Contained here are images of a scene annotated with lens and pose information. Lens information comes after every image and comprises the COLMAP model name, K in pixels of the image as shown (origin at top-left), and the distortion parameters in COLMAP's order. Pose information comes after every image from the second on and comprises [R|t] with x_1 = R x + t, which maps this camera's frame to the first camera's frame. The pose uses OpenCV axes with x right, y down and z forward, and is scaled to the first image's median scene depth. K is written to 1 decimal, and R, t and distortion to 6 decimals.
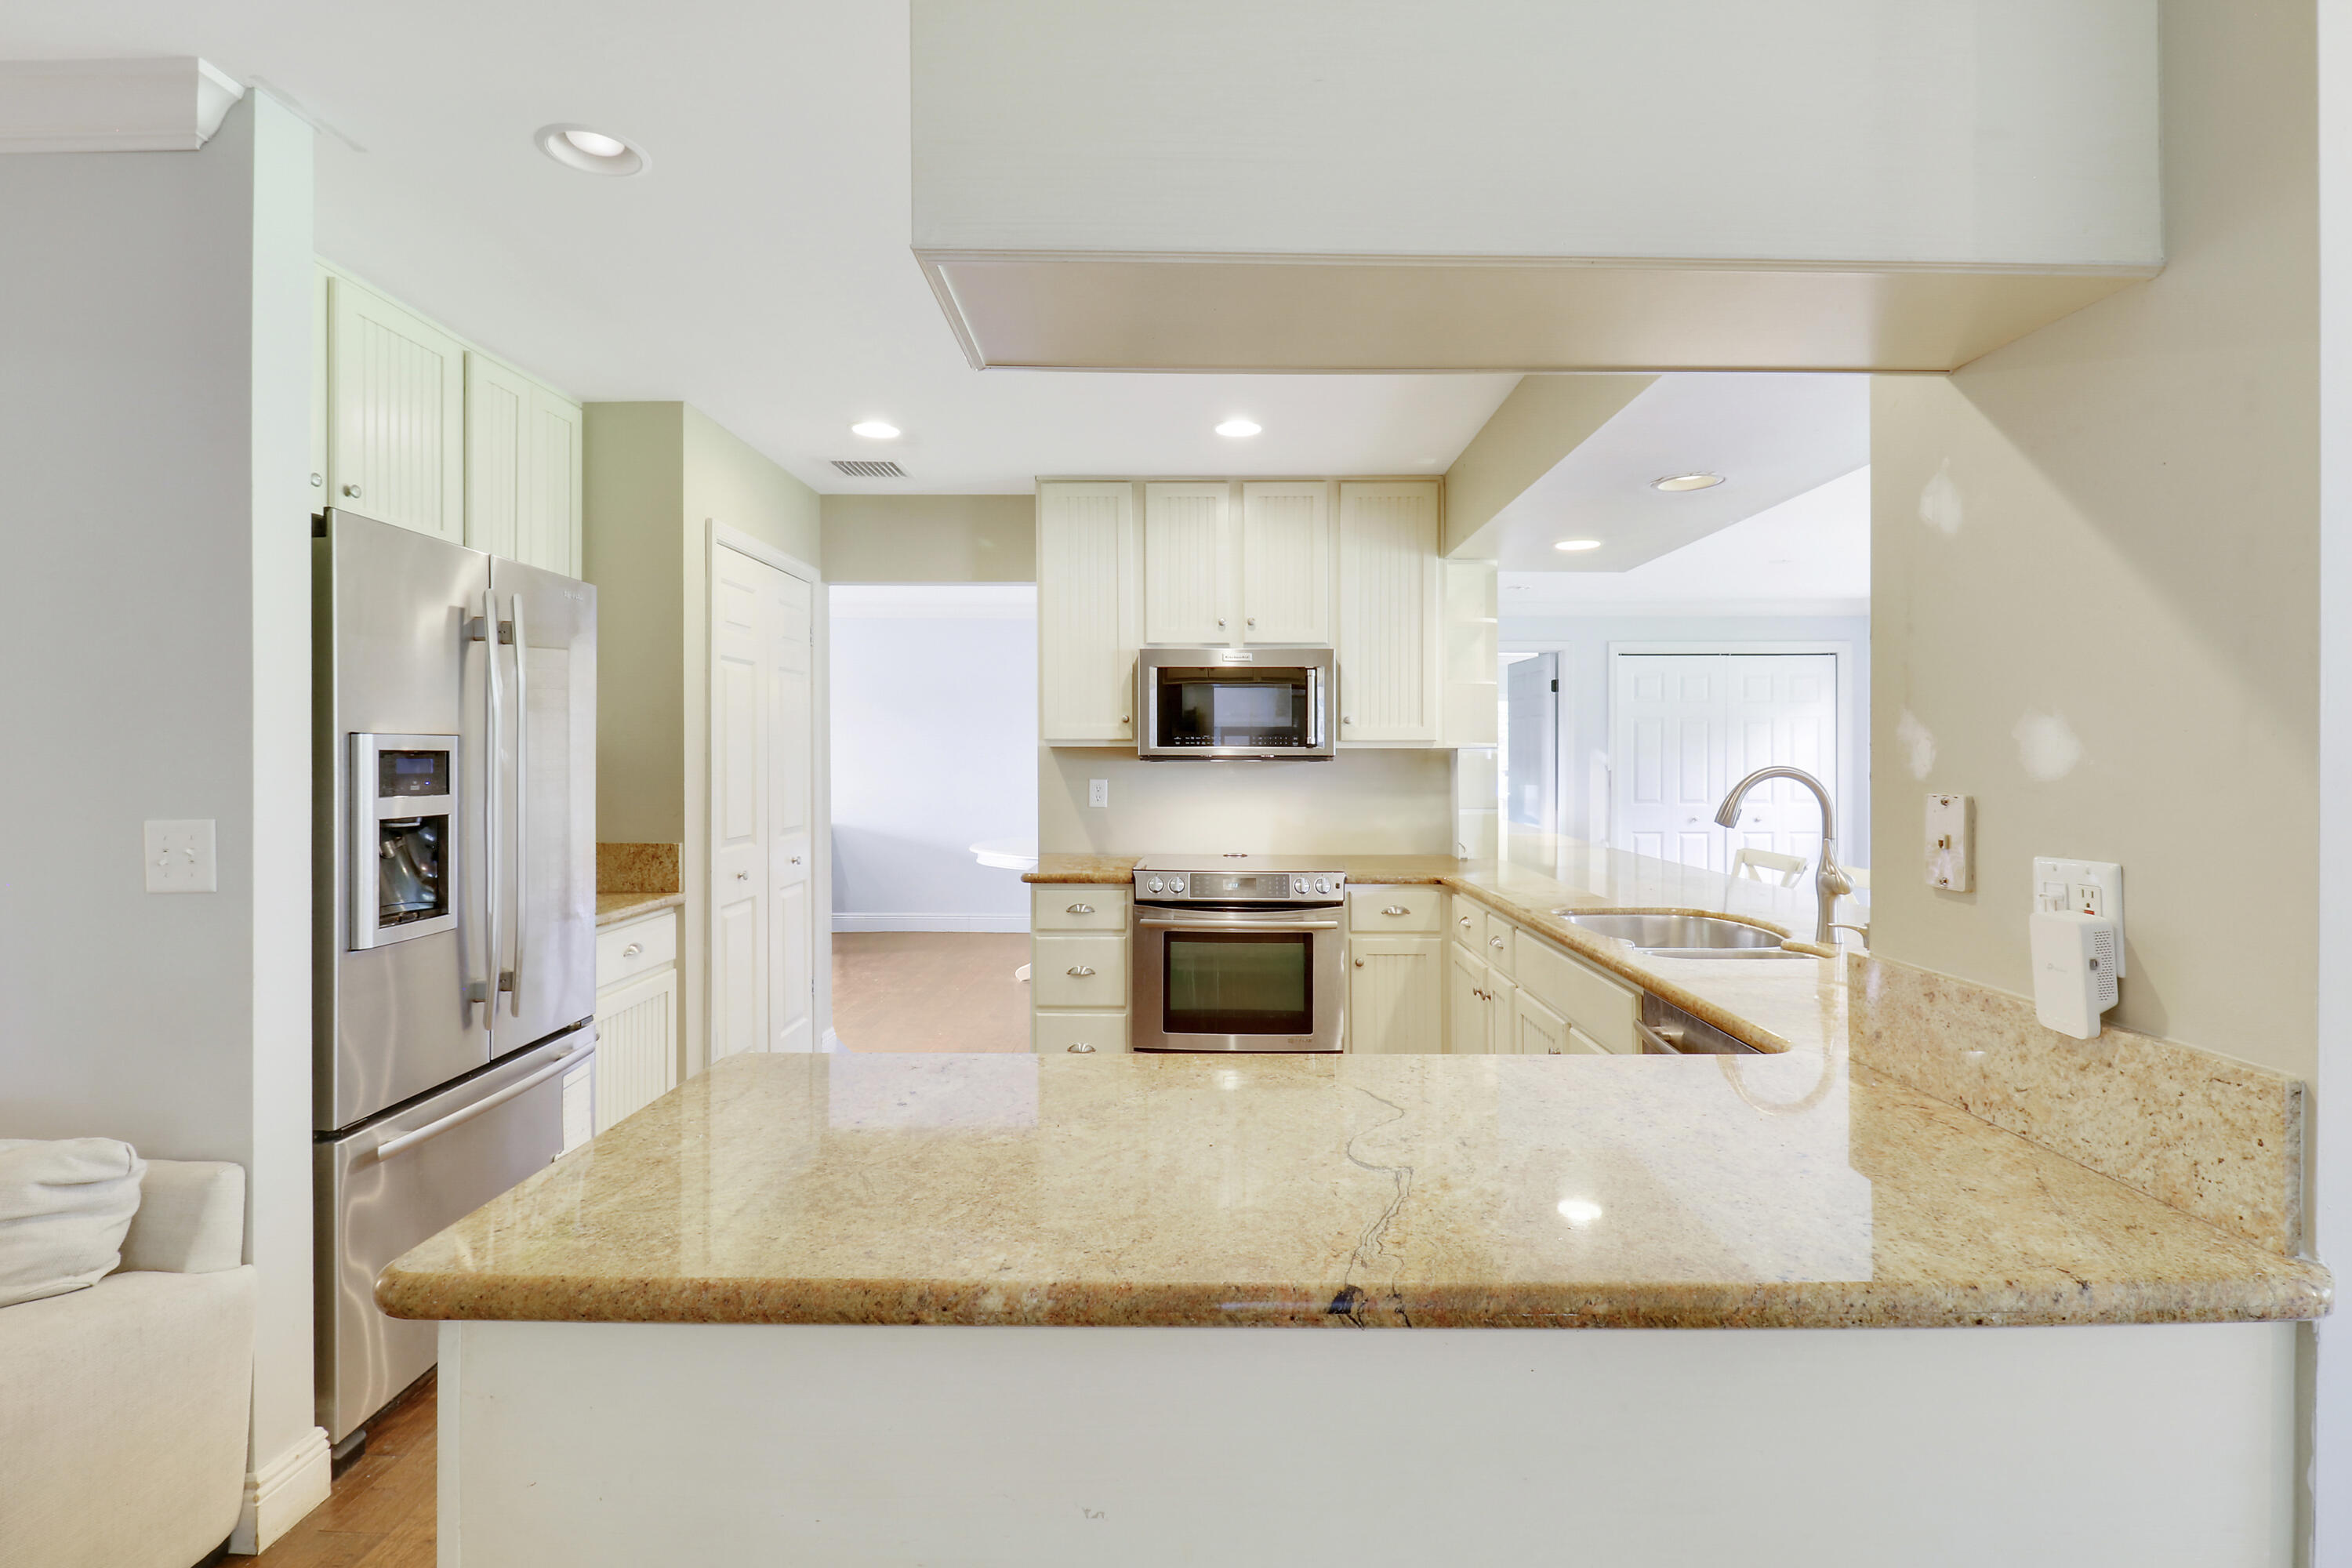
lens RADIAL K [[1157.9, 0, 1235.6], [0, 1157.9, 774.9], [0, 0, 1]] dist [-0.001578, -0.000656]
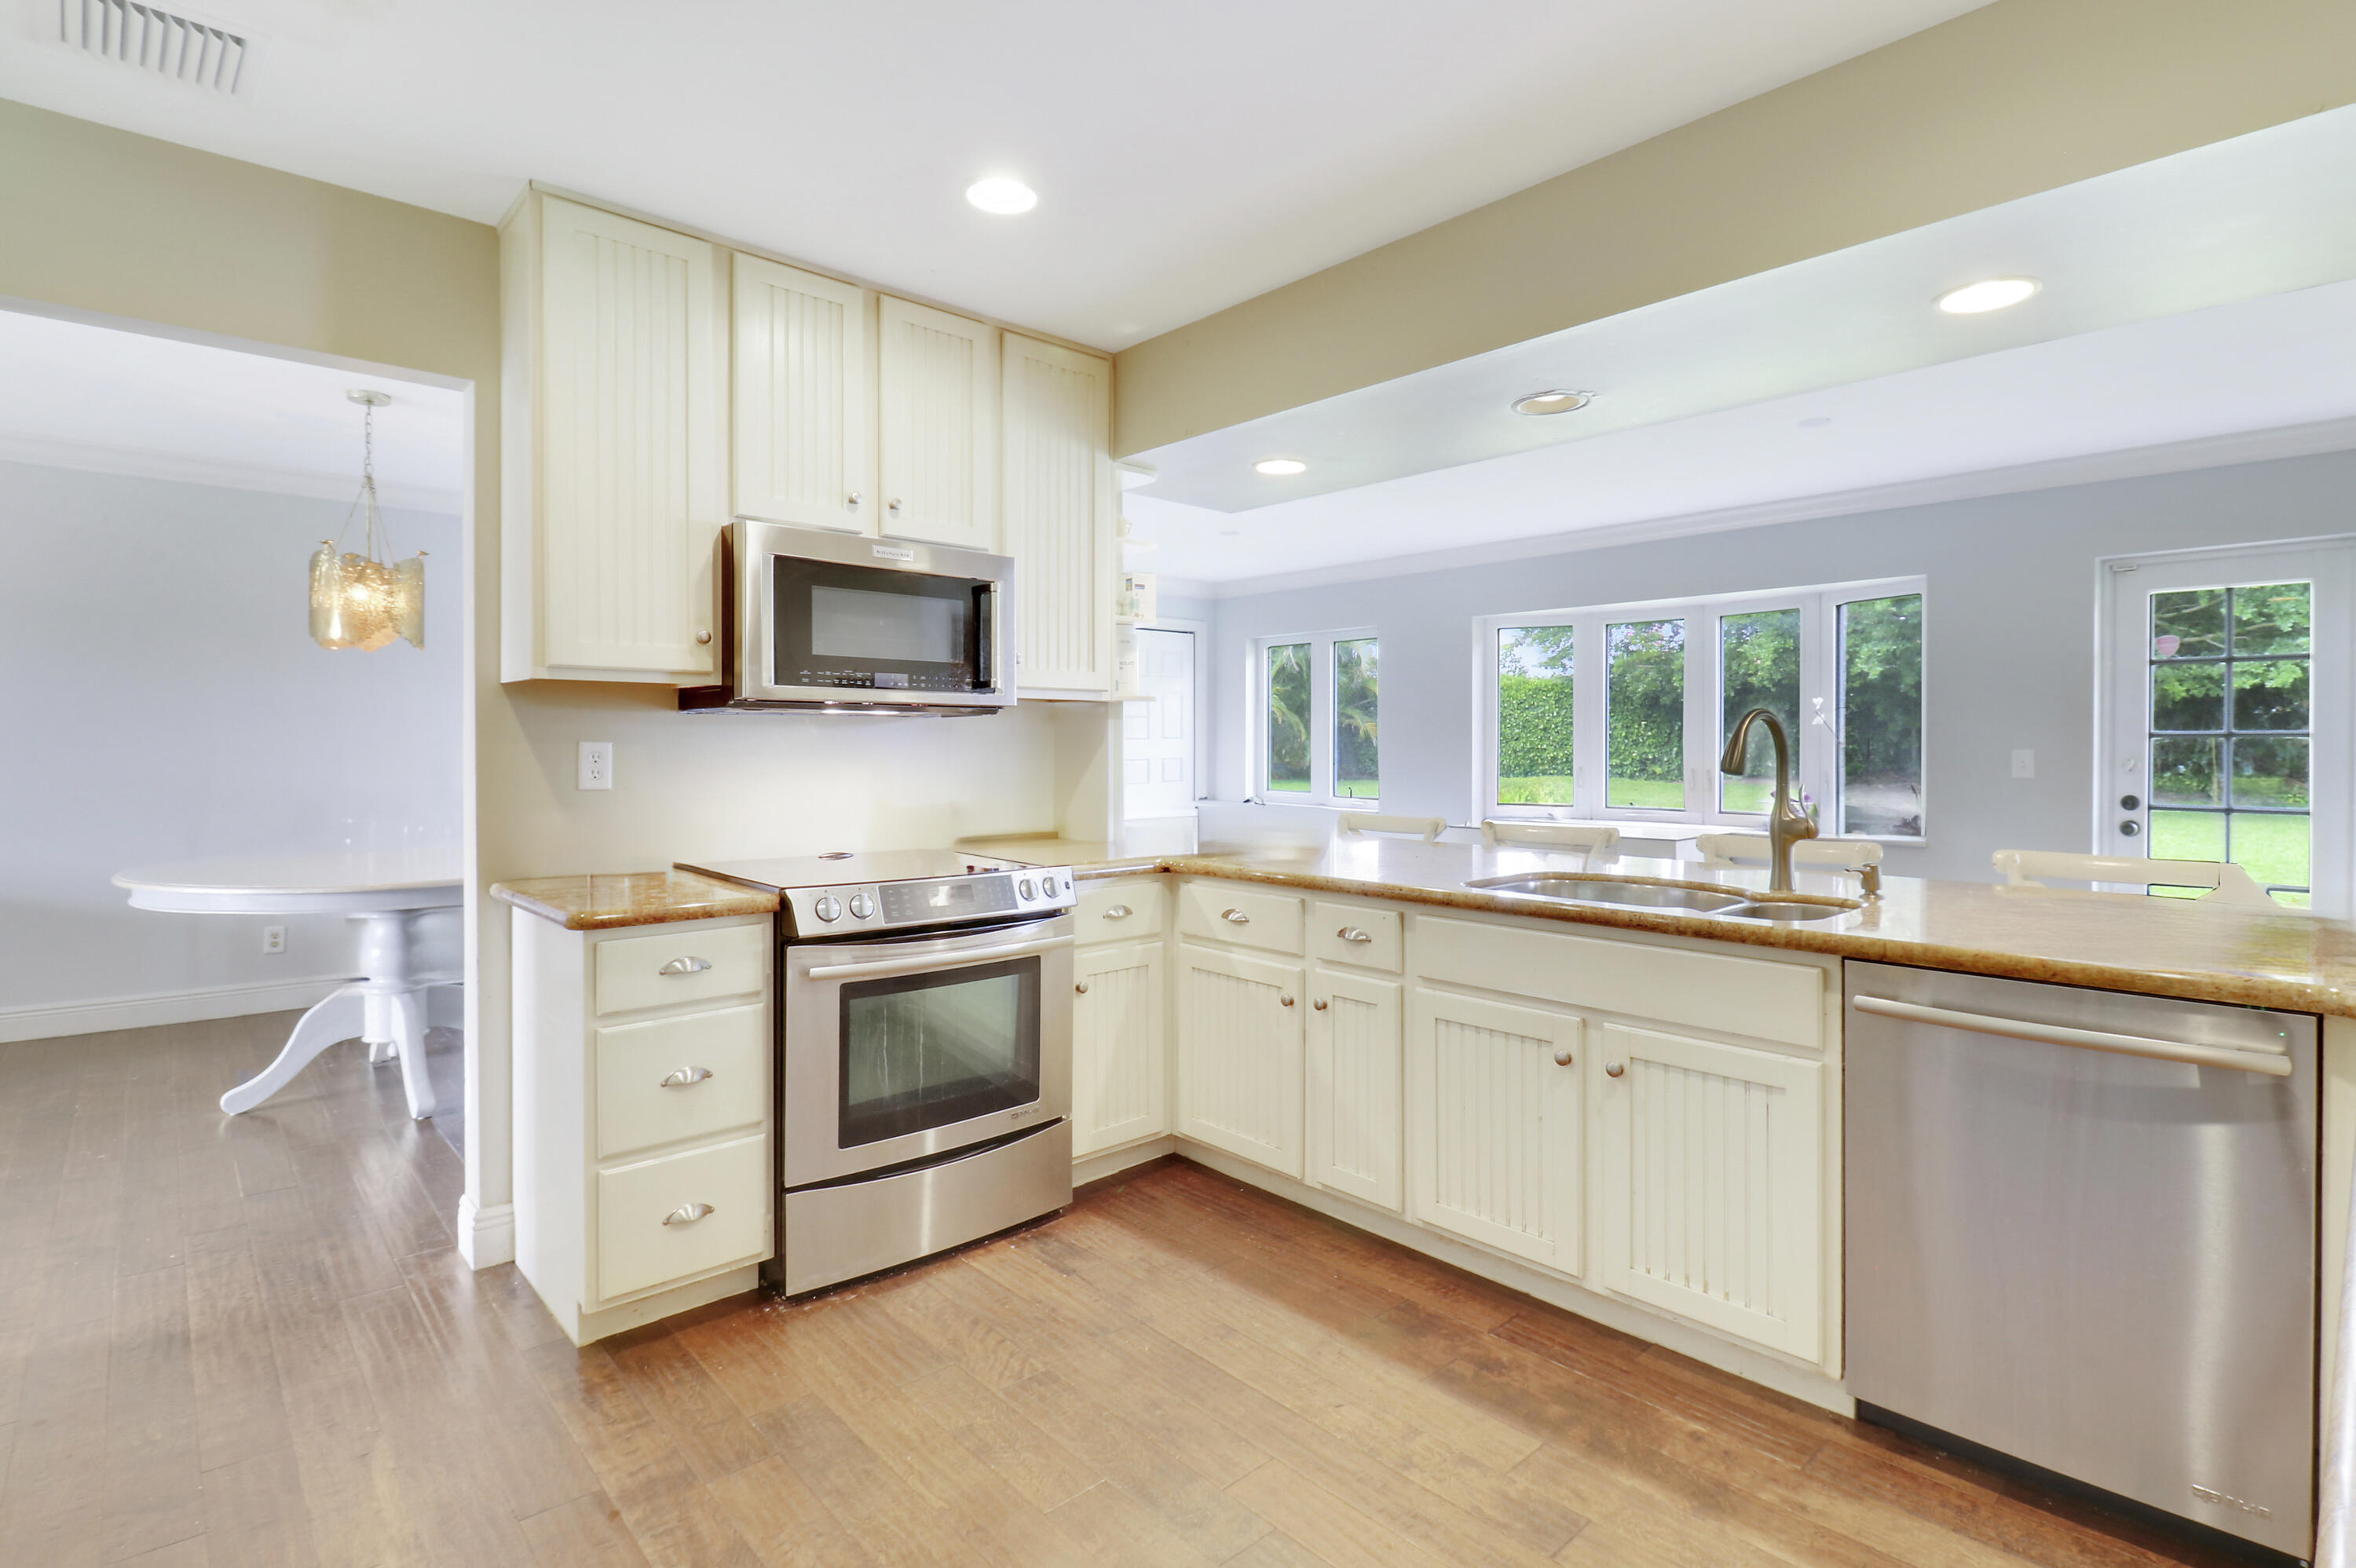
lens RADIAL K [[1122.1, 0, 1191.0], [0, 1122.1, 757.8], [0, 0, 1]] dist [-0.017402, -0.001055]
pose [[0.724761, -0.008355, 0.688949, -0.331289], [0.011567, 0.999933, -0.000042, 0.017489], [-0.688903, 0.007999, 0.724809, 0.441421]]
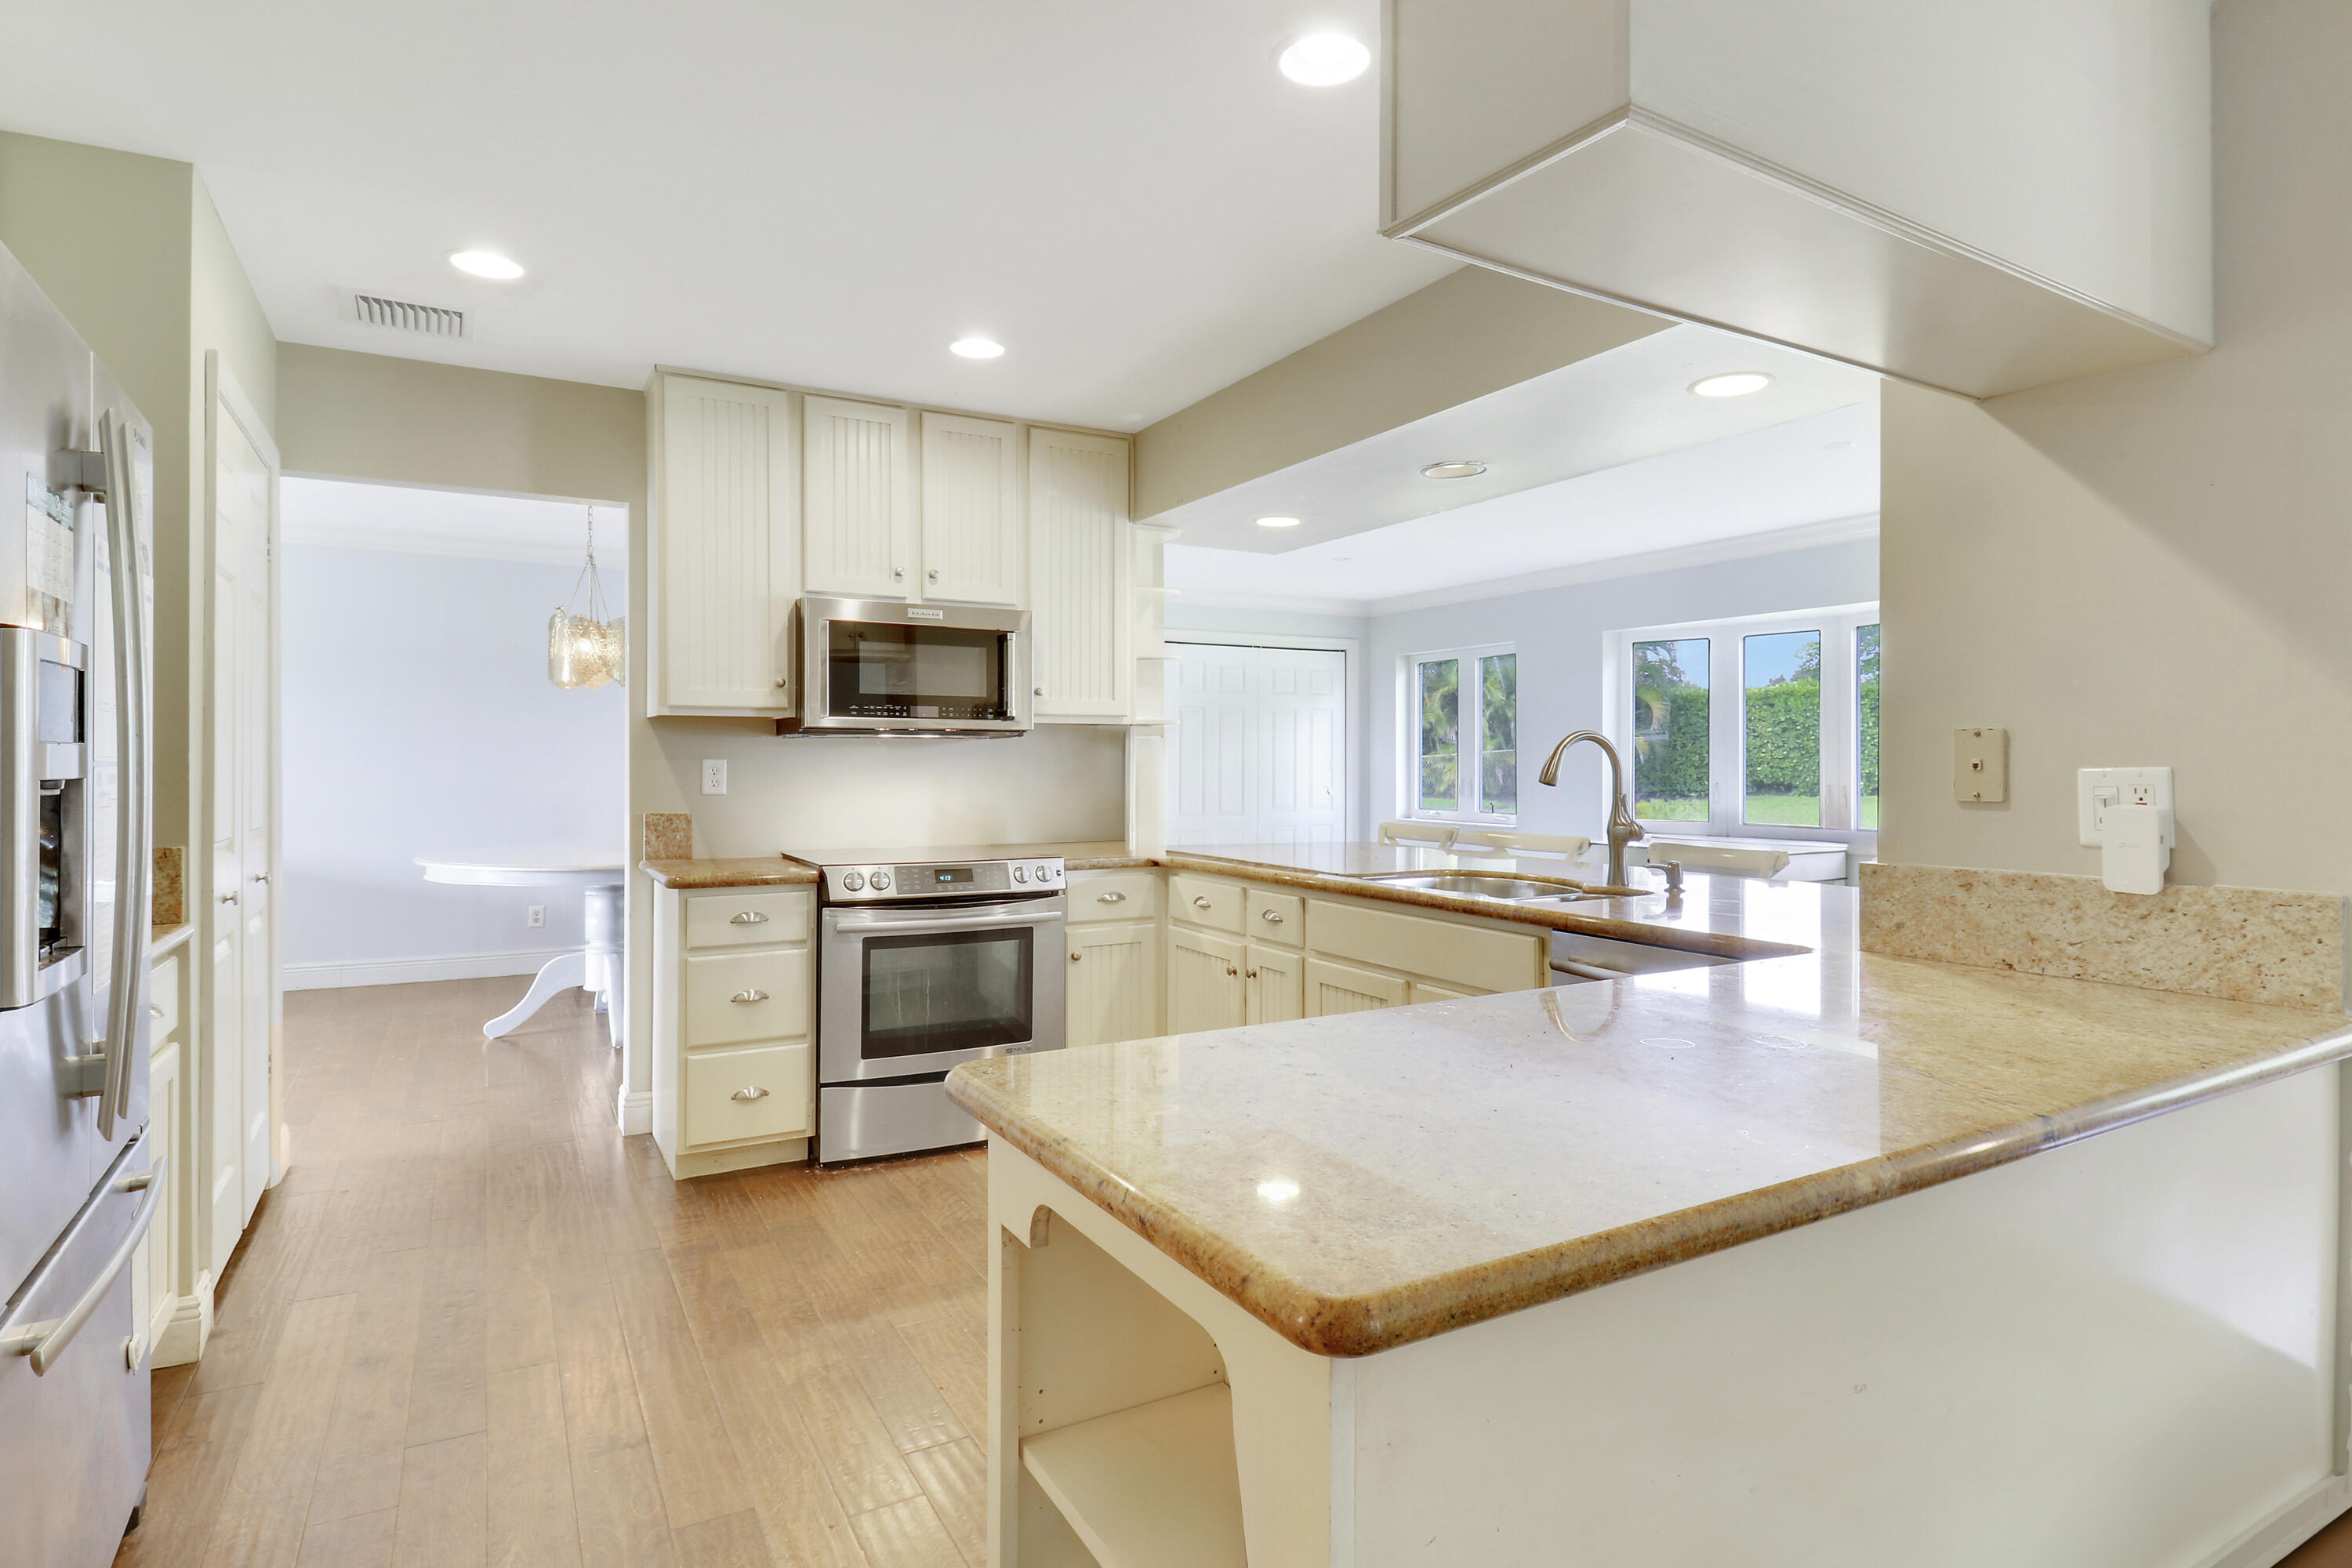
lens RADIAL K [[1253.9, 0, 1258.7], [0, 1253.9, 769.6], [0, 0, 1]] dist [0.000932, 0.000360]
pose [[0.852119, -0.005257, 0.523322, -0.288225], [0.010343, 0.999923, -0.006795, 0.023371], [-0.523246, 0.011203, 0.852108, 0.083684]]
